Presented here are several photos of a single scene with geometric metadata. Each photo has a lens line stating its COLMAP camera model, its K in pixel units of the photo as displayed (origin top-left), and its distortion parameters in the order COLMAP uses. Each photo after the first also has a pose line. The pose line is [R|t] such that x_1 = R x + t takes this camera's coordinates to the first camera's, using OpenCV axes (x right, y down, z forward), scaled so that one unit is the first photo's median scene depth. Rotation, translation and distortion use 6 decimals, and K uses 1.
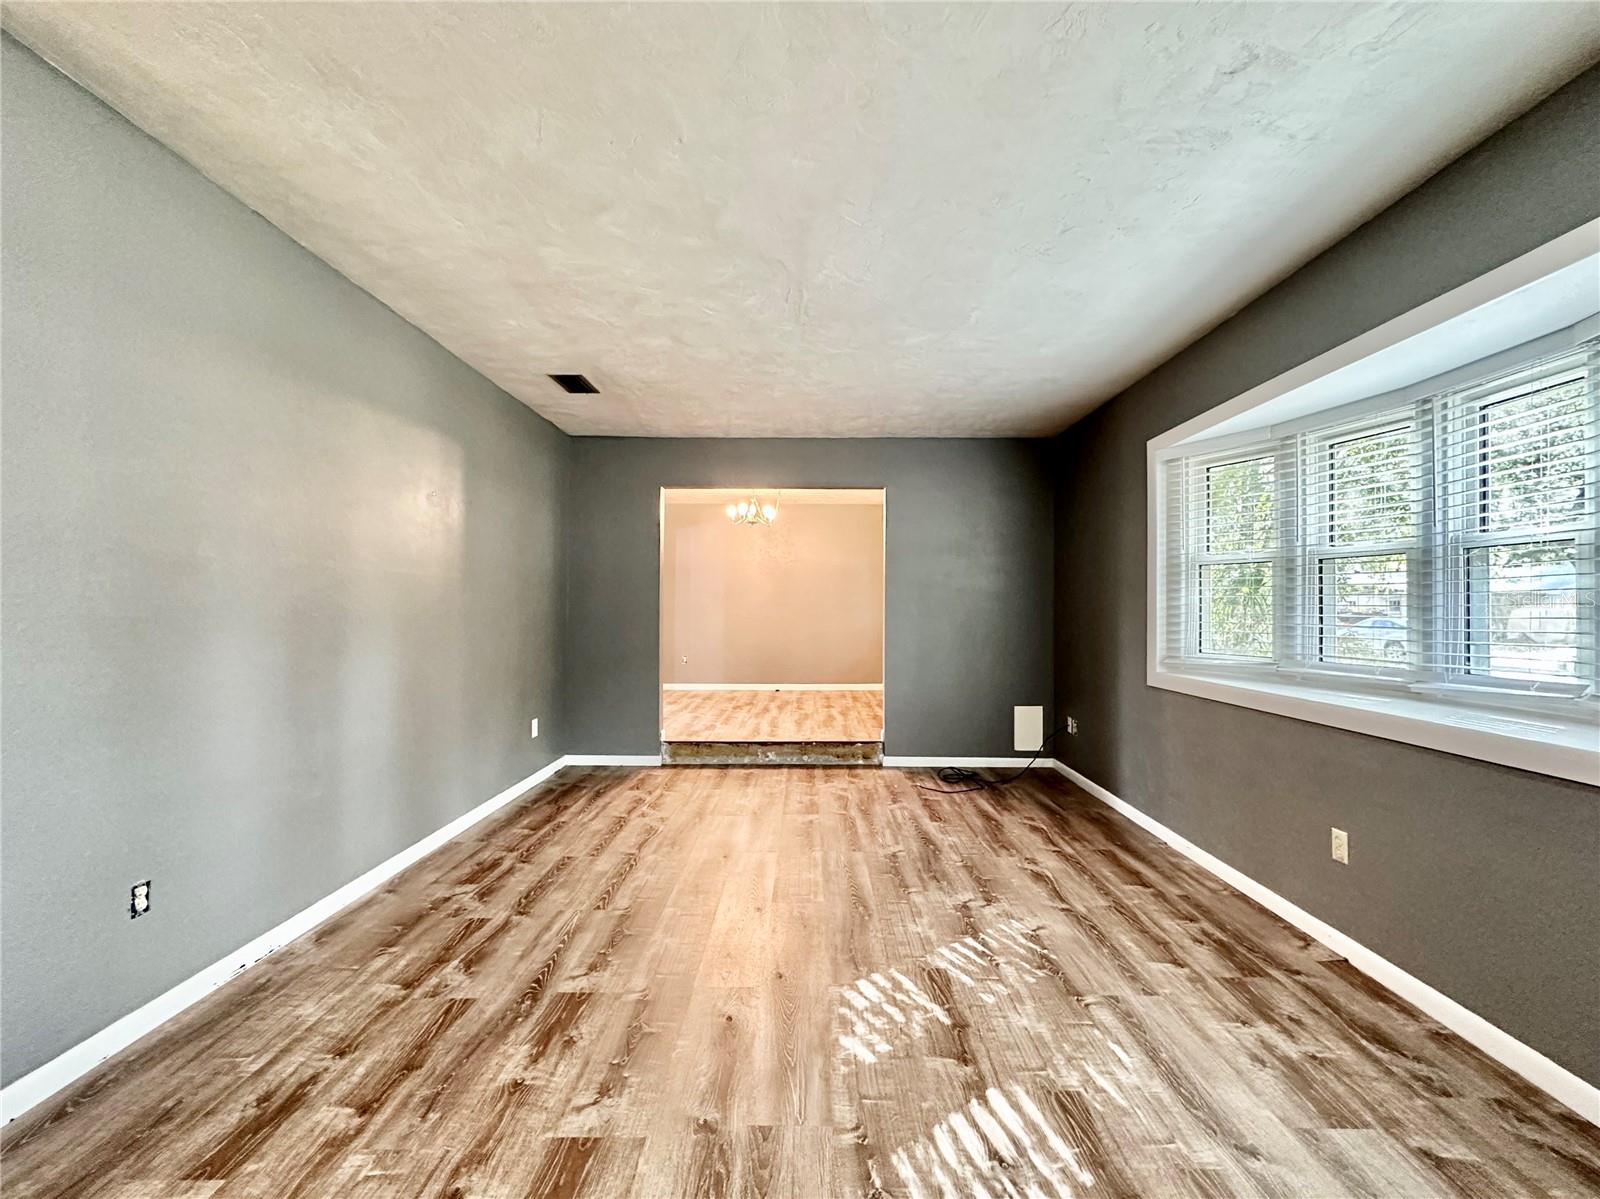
lens RADIAL K [[655.0, 0, 806.4], [0, 655.0, 599.6], [0, 0, 1]] dist [0.000462, 0.000075]
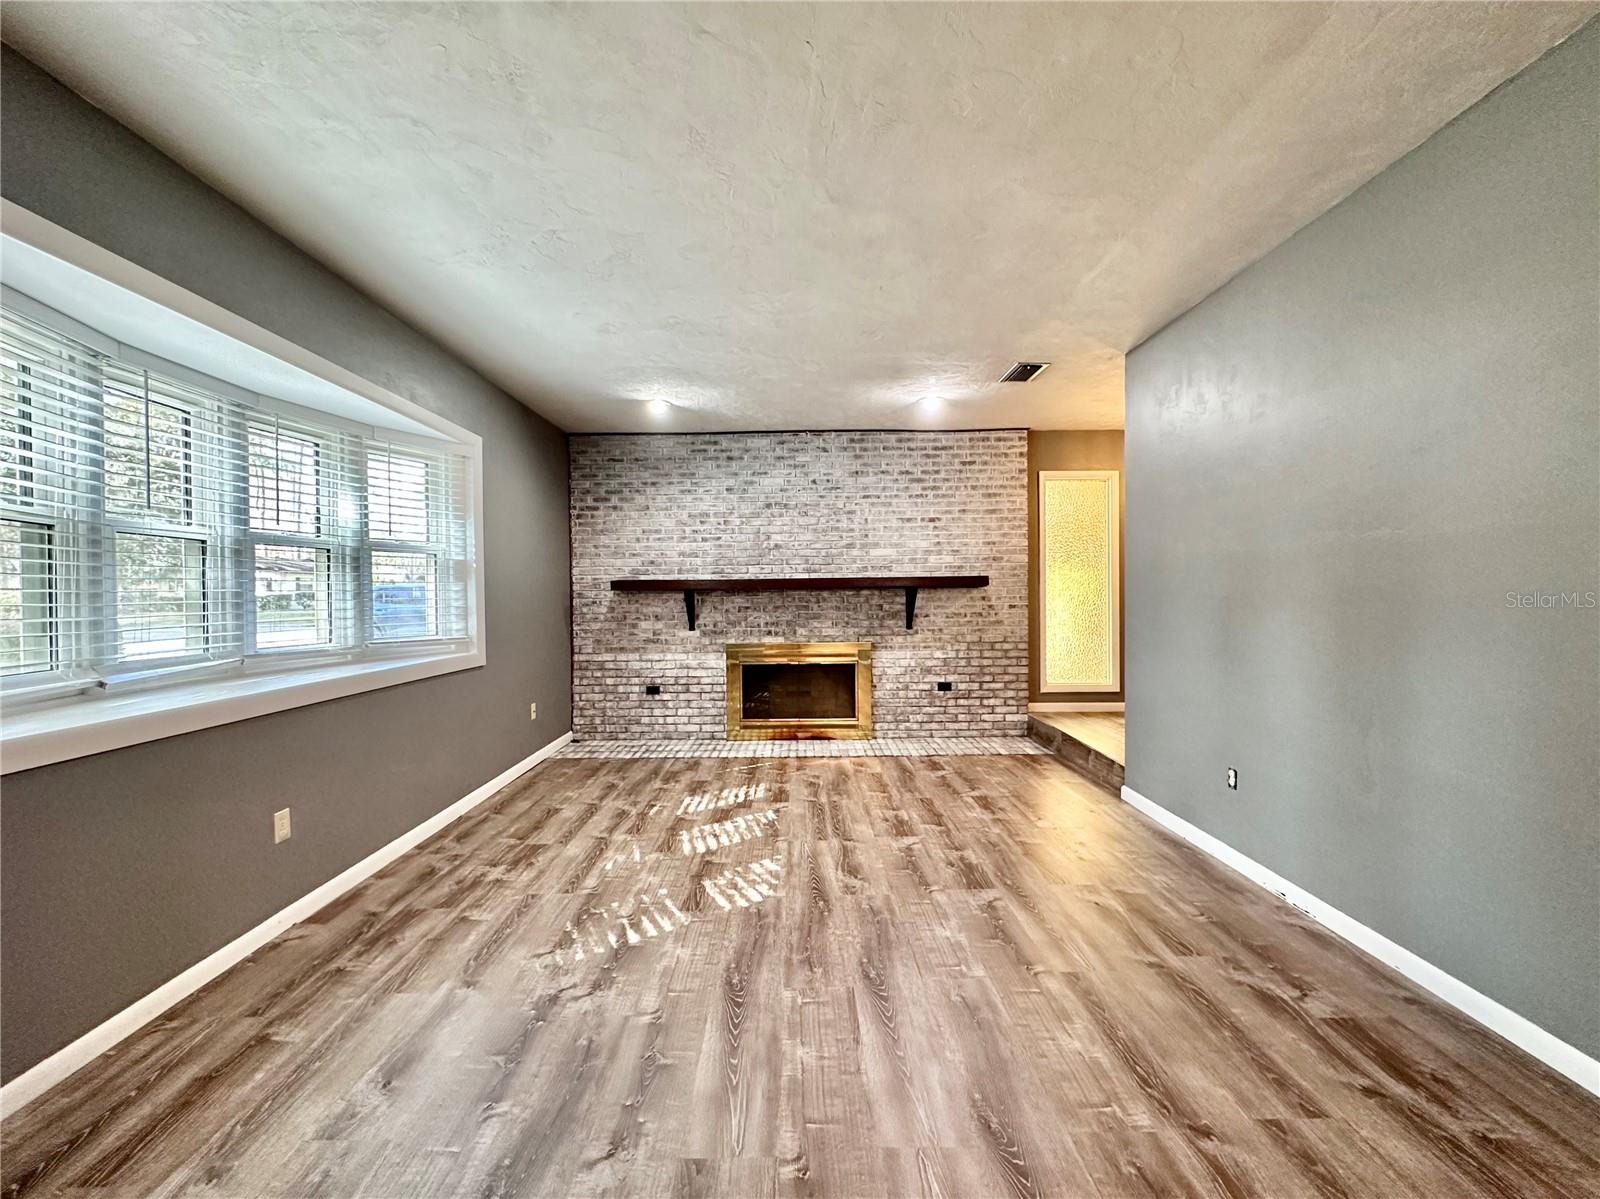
lens RADIAL K [[655.0, 0, 806.4], [0, 655.0, 599.6], [0, 0, 1]] dist [0.000462, 0.000075]
pose [[-0.999699, 0.004046, -0.024185, 0.017994], [0.004171, 0.999978, -0.005108, 0.029311], [0.024164, -0.005207, -0.999694, 1.893601]]
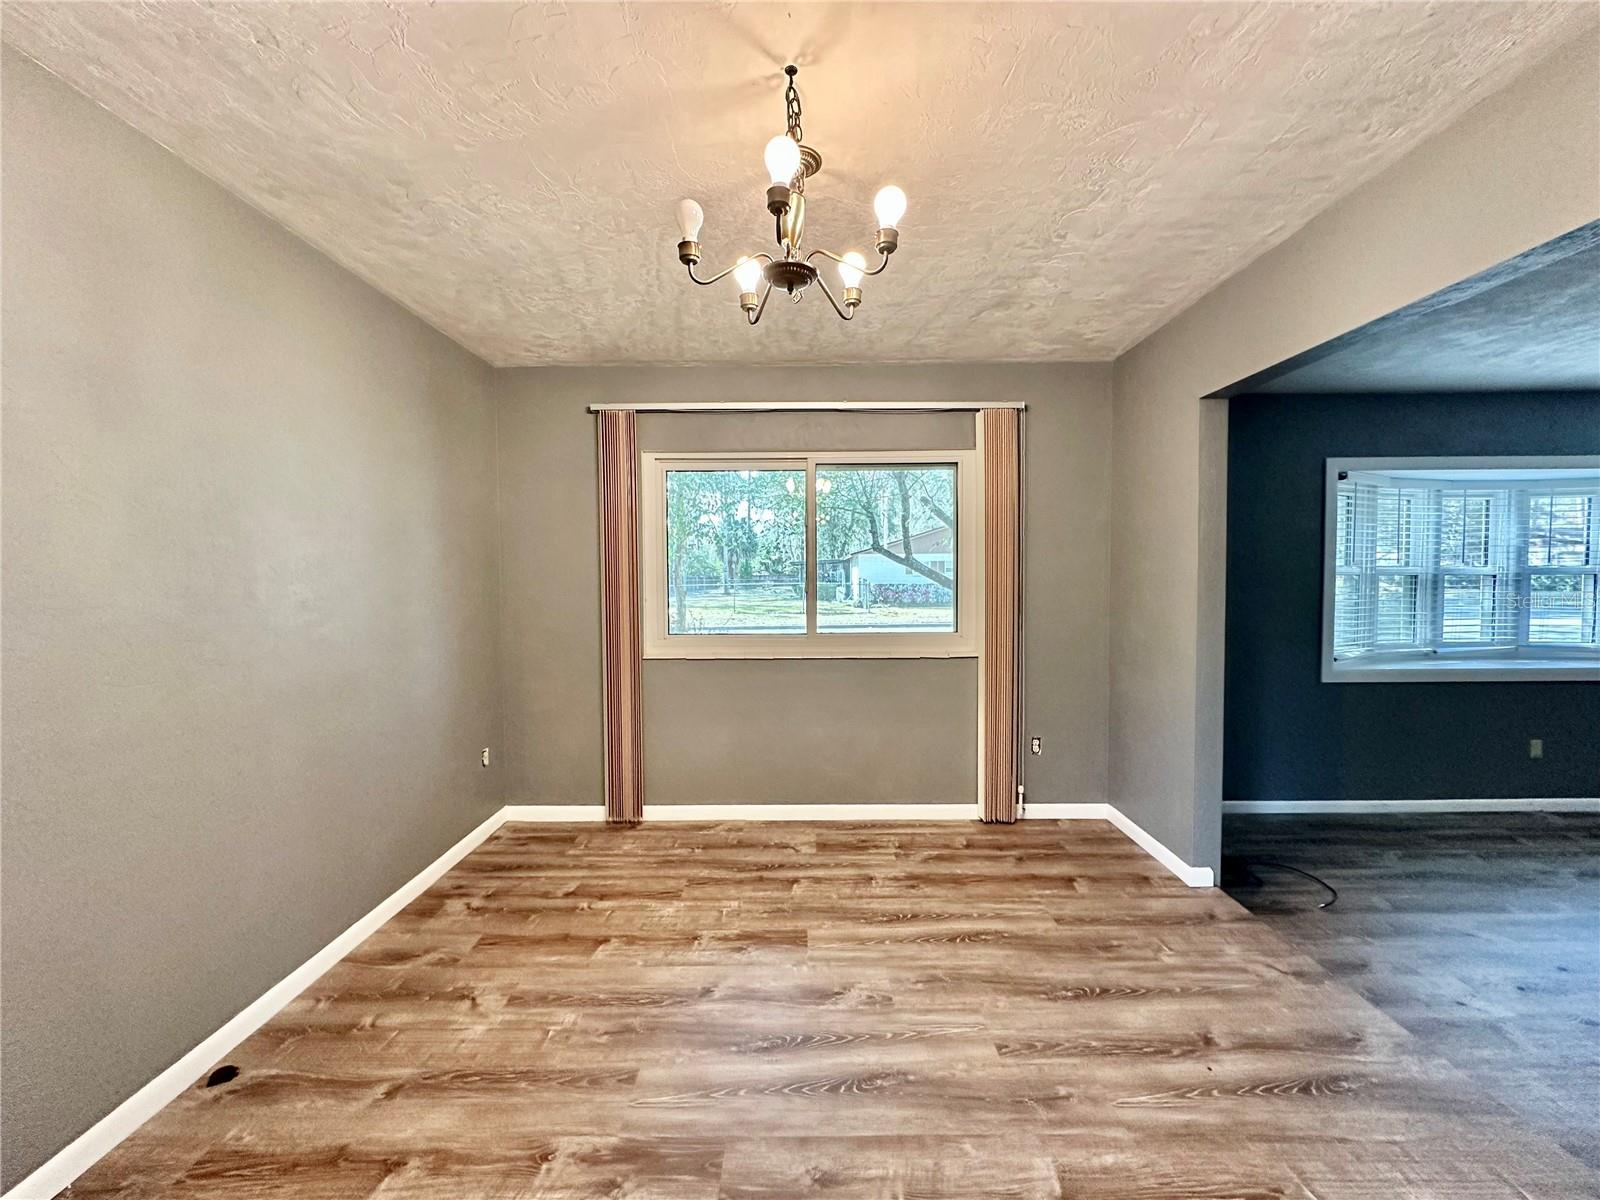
lens RADIAL K [[633.9, 0, 770.0], [0, 633.9, 603.3], [0, 0, 1]] dist [-0.008448, -0.000095]
pose [[0.009003, -0.041741, 0.999088, -0.770332], [-0.008136, 0.999092, 0.041814, -0.053955], [-0.999926, -0.008505, 0.008655, 2.781840]]
